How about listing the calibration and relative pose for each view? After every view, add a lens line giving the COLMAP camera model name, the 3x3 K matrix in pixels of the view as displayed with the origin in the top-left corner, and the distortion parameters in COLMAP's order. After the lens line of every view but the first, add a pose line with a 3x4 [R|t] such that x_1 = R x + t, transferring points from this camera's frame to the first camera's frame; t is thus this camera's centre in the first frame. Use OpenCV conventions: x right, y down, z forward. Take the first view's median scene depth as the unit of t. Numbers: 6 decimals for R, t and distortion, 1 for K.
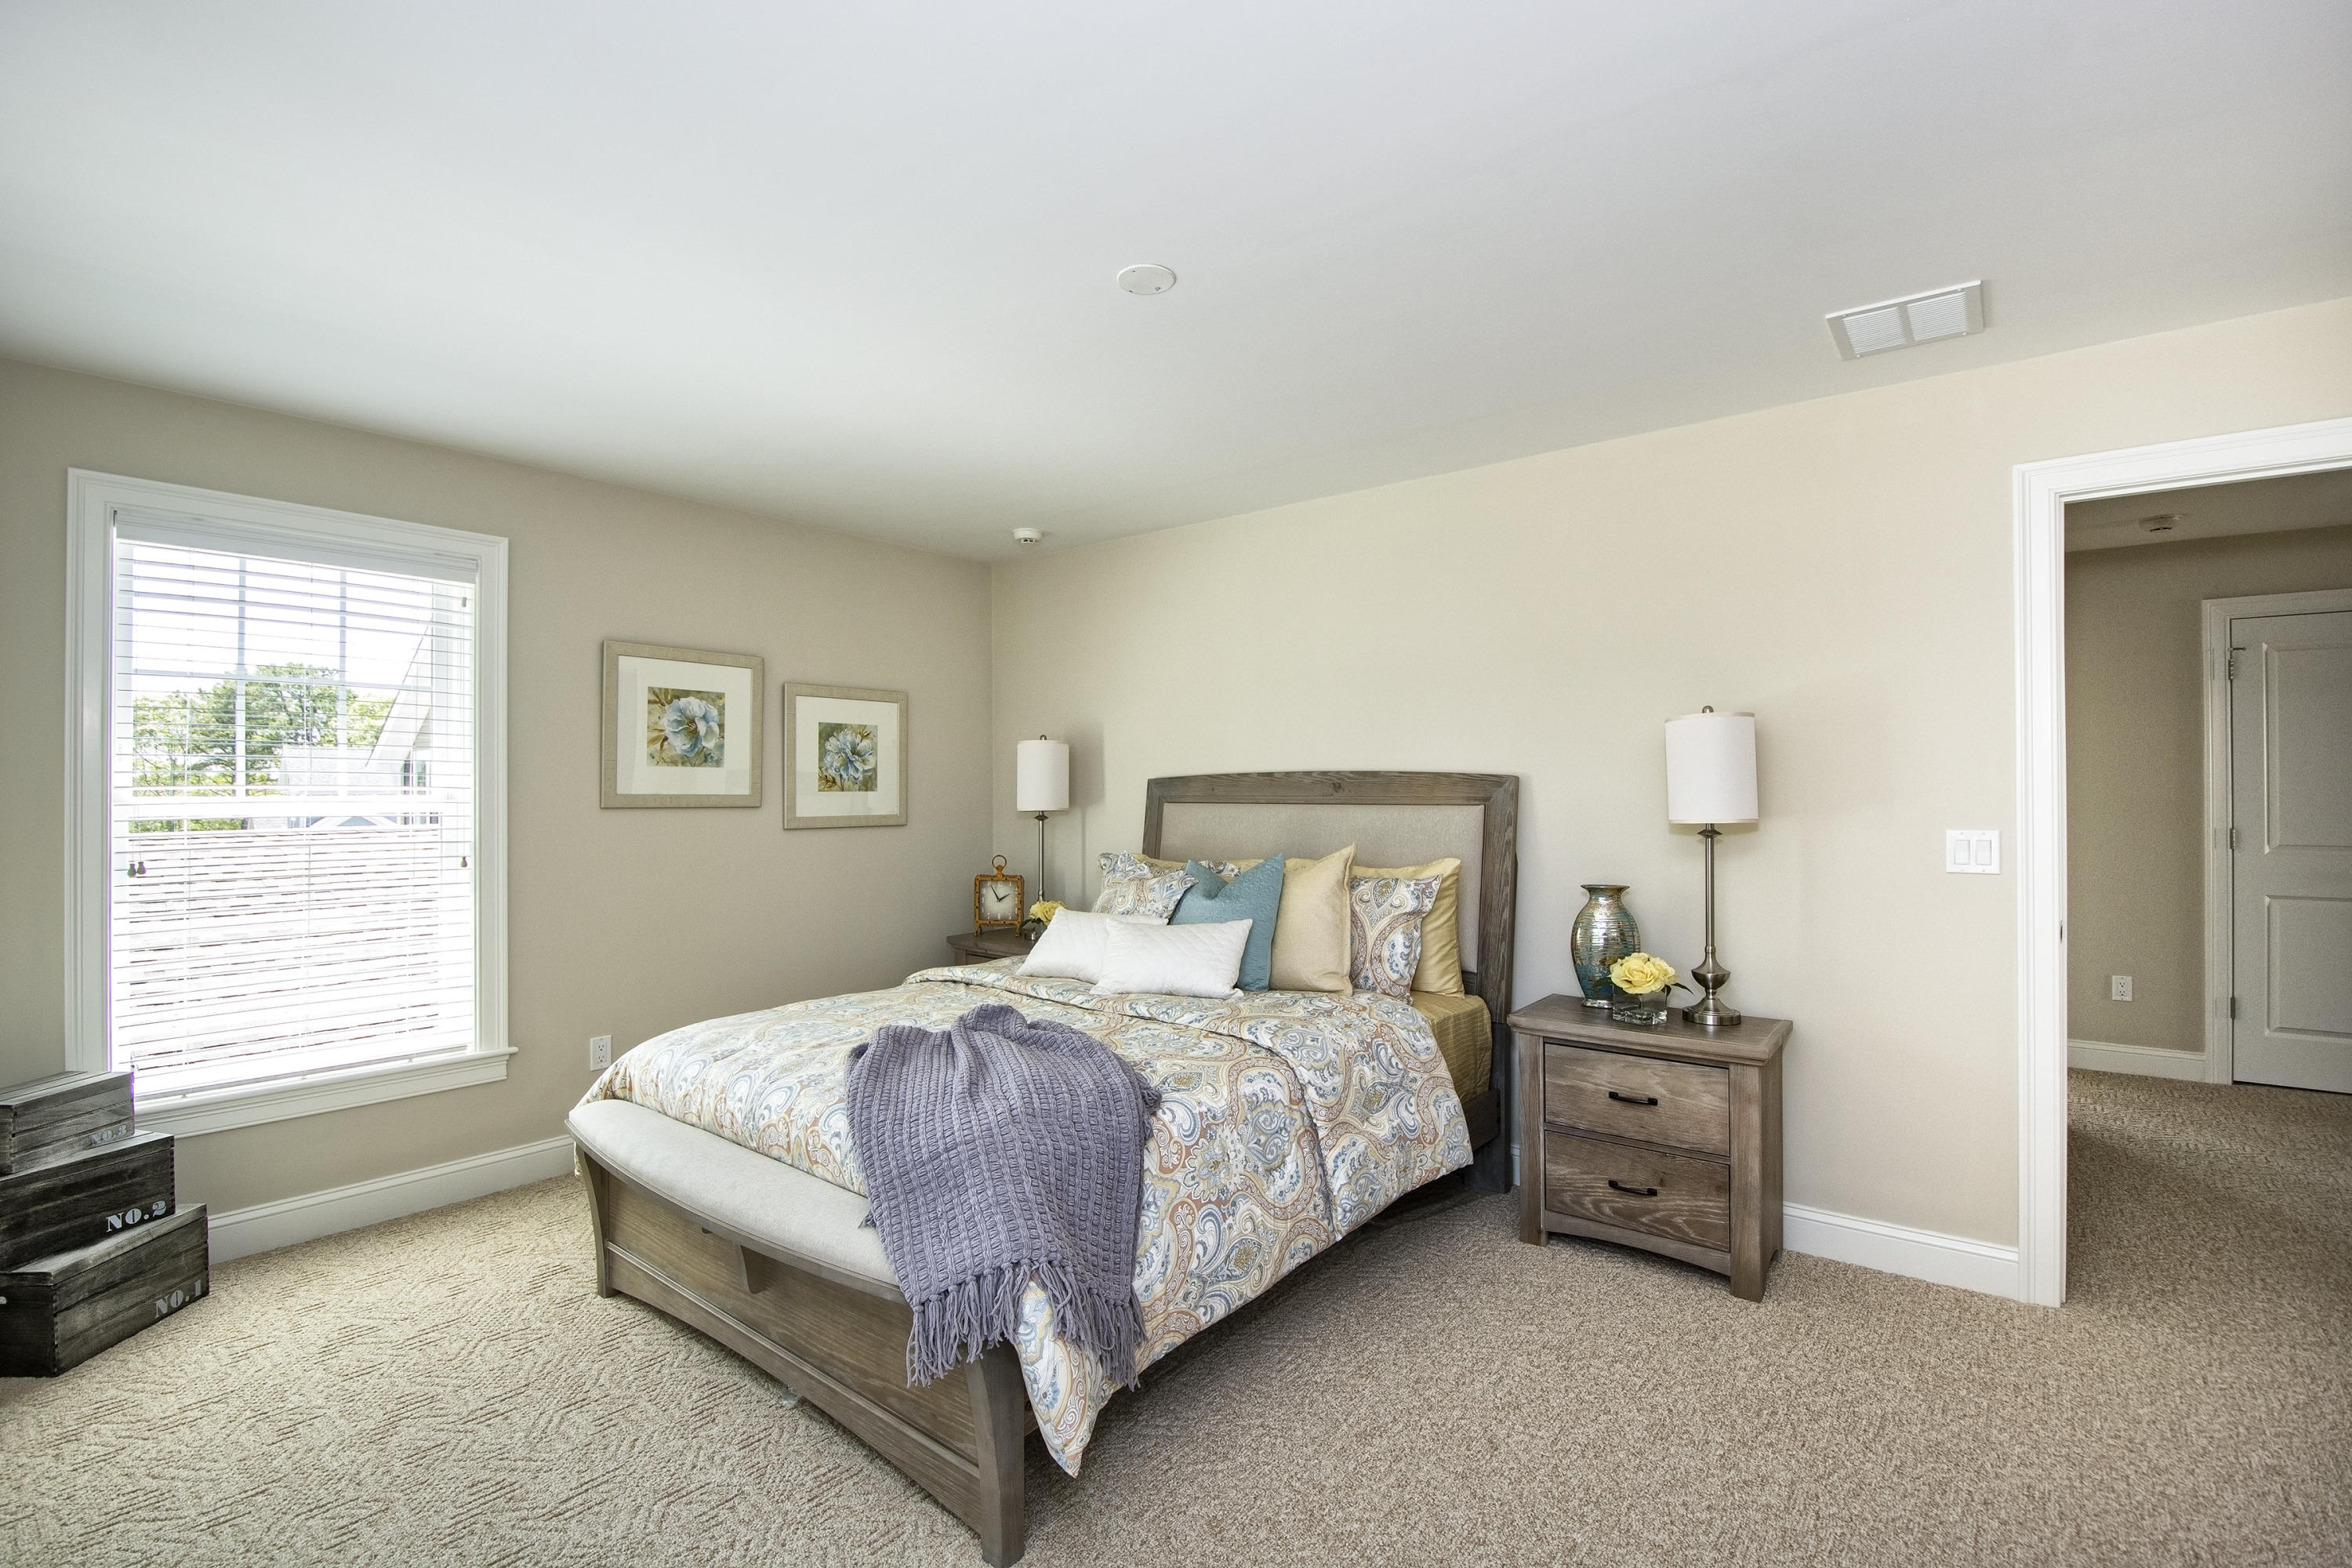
lens RADIAL K [[1082.5, 0, 1153.2], [0, 1082.5, 788.3], [0, 0, 1]] dist [-0.001892, -0.000307]
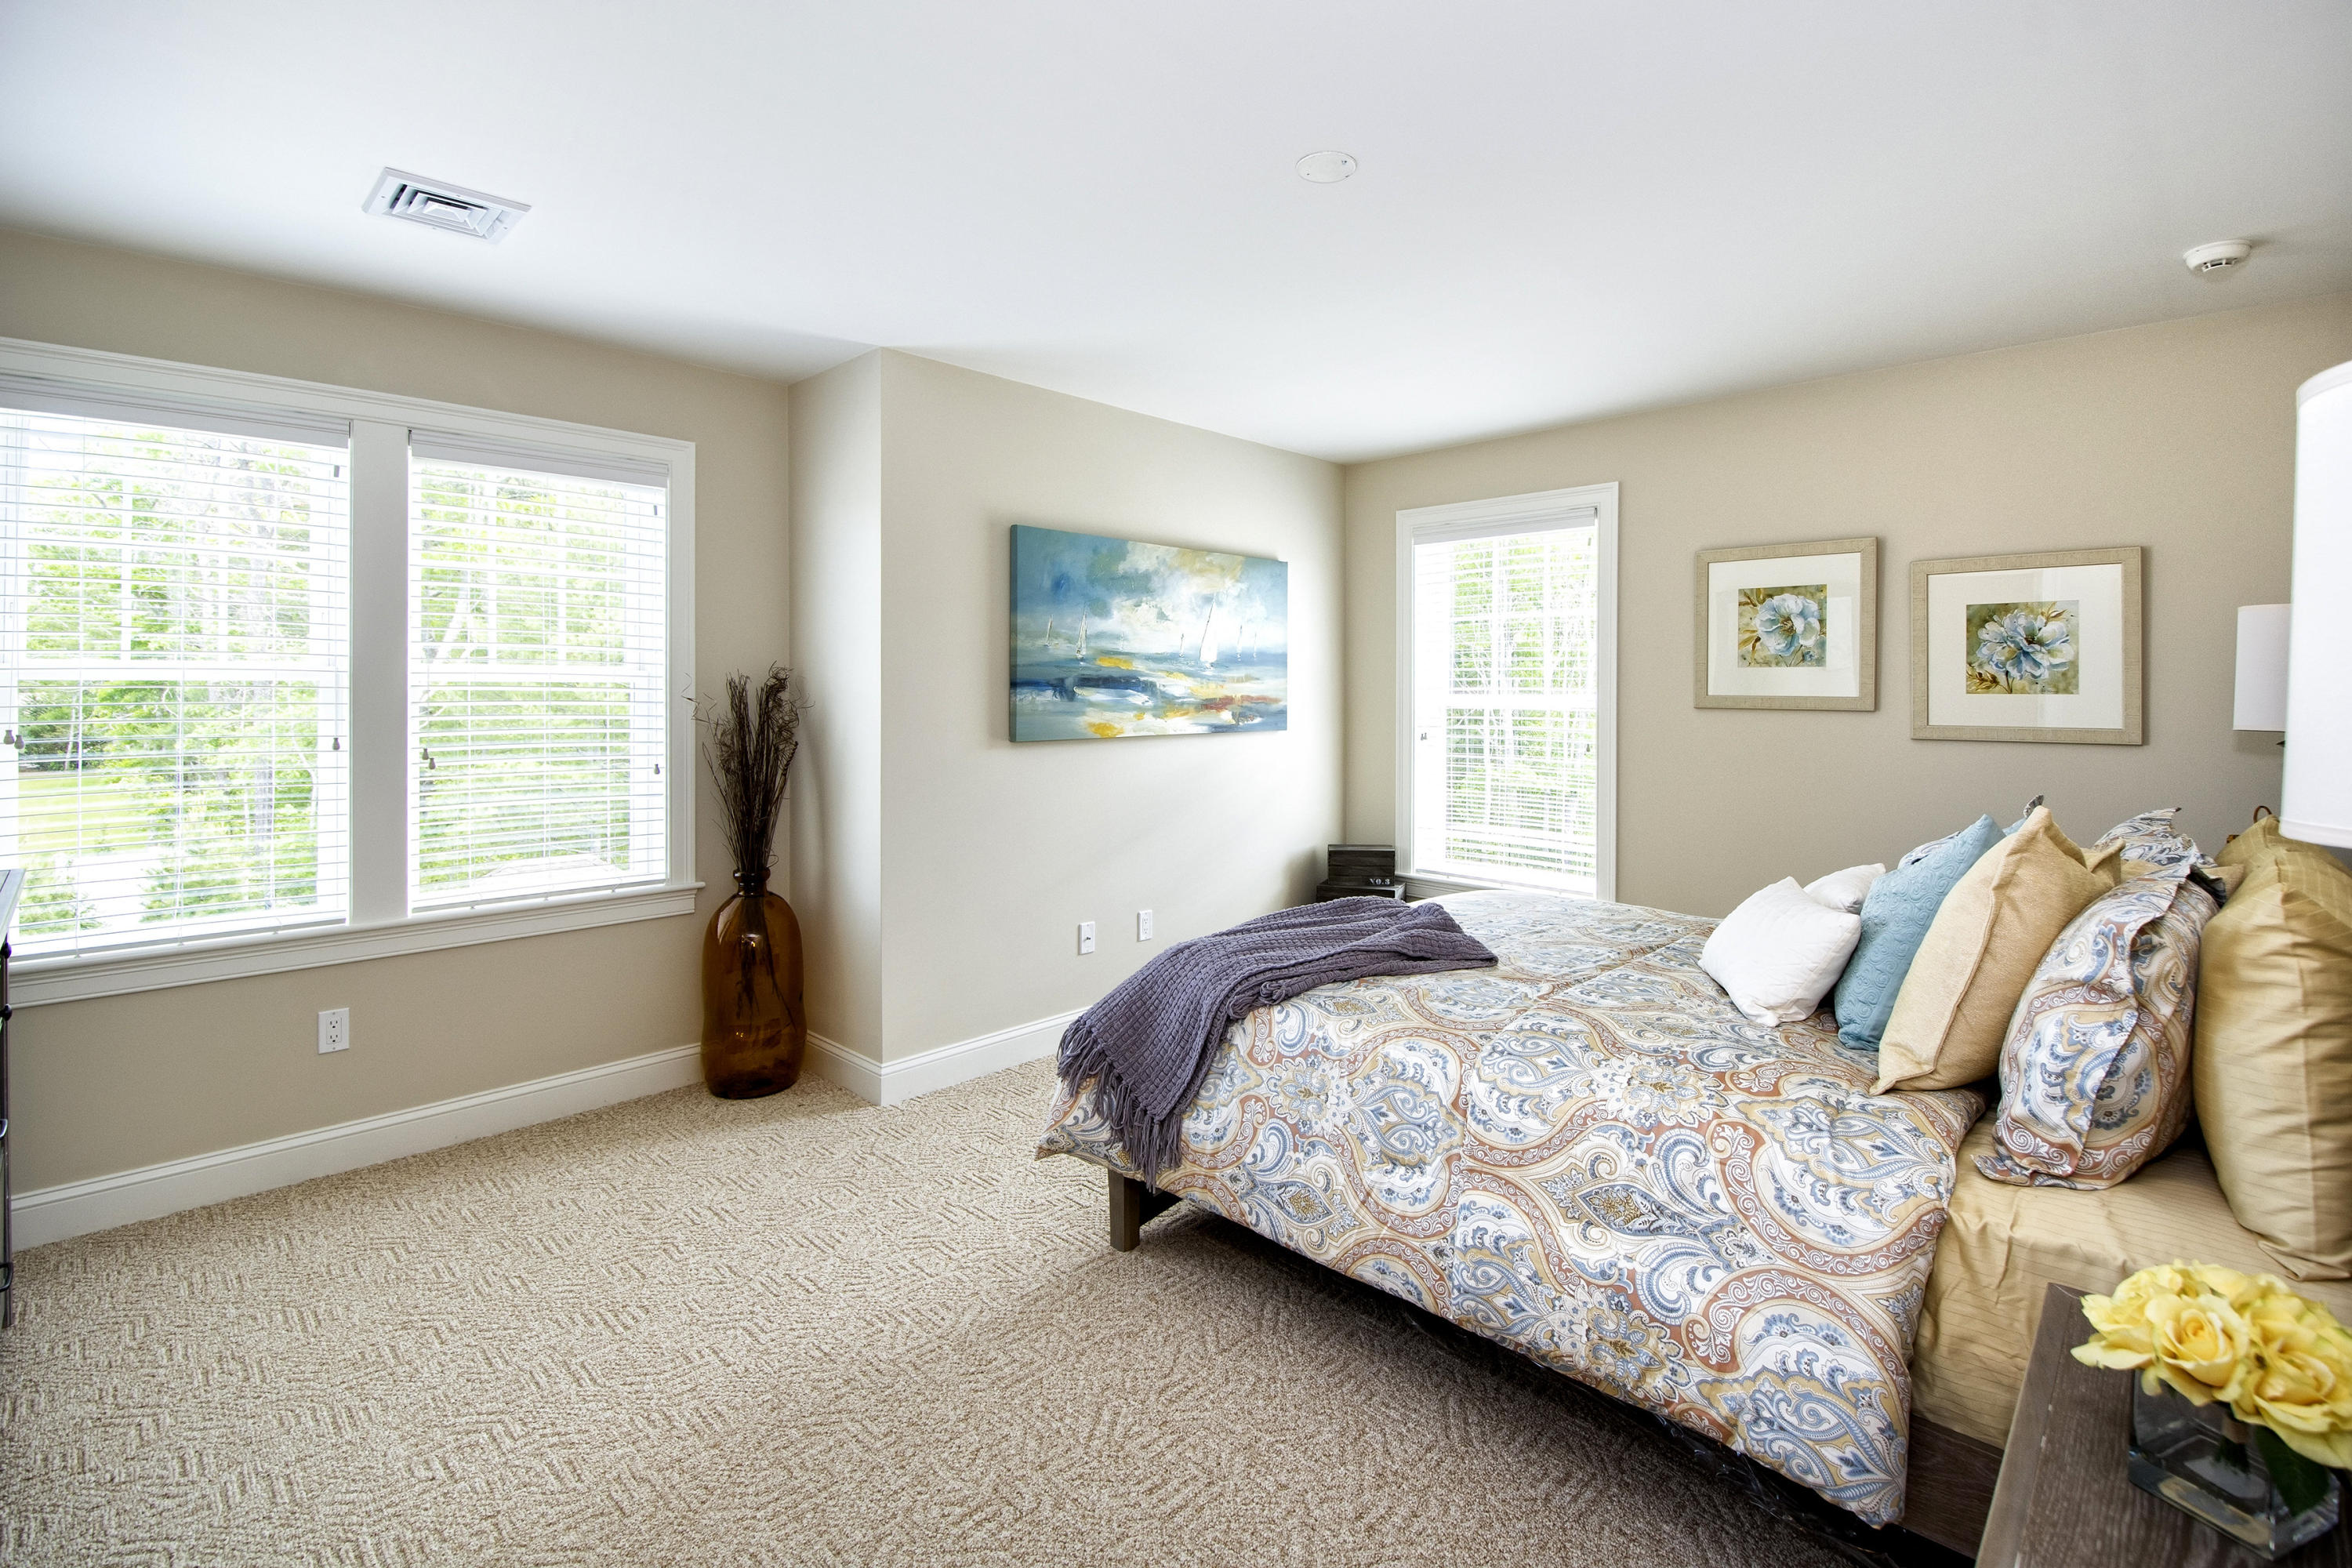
lens RADIAL K [[1082.5, 0, 1176.3], [0, 1082.5, 691.6], [0, 0, 1]] dist [-0.001892, -0.000307]
pose [[-0.108421, 0.004031, -0.994097, 0.609214], [0.001623, 0.999991, 0.003878, -0.003037], [0.994104, -0.001193, -0.108427, 0.600799]]
